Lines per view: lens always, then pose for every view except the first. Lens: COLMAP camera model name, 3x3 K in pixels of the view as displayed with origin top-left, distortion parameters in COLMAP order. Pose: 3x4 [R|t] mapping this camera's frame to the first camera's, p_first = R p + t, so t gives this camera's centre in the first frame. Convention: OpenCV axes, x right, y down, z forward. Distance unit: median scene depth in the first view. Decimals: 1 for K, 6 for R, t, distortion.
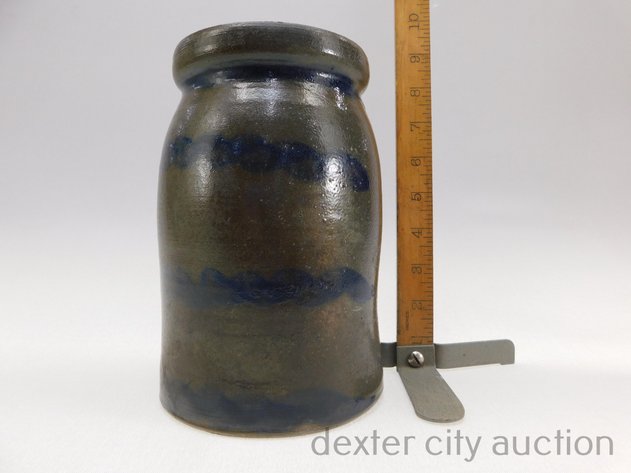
lens RADIAL K [[423.4, 0, 301.4], [0, 423.4, 236.6], [0, 0, 1]] dist [-0.043041, 0.011449]
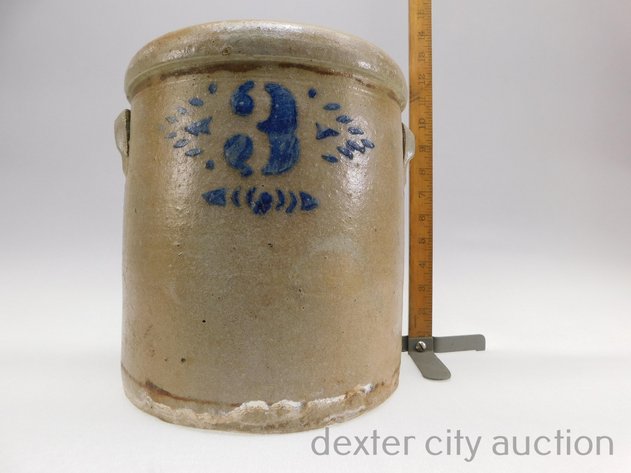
lens RADIAL K [[423.4, 0, 315.7], [0, 423.4, 235.8], [0, 0, 1]] dist [-0.043041, 0.011449]
pose [[0.999440, 0.011677, 0.031373, -0.162877], [-0.011594, 0.999929, -0.002815, -0.104203], [-0.031404, 0.002450, 0.999504, -0.522335]]
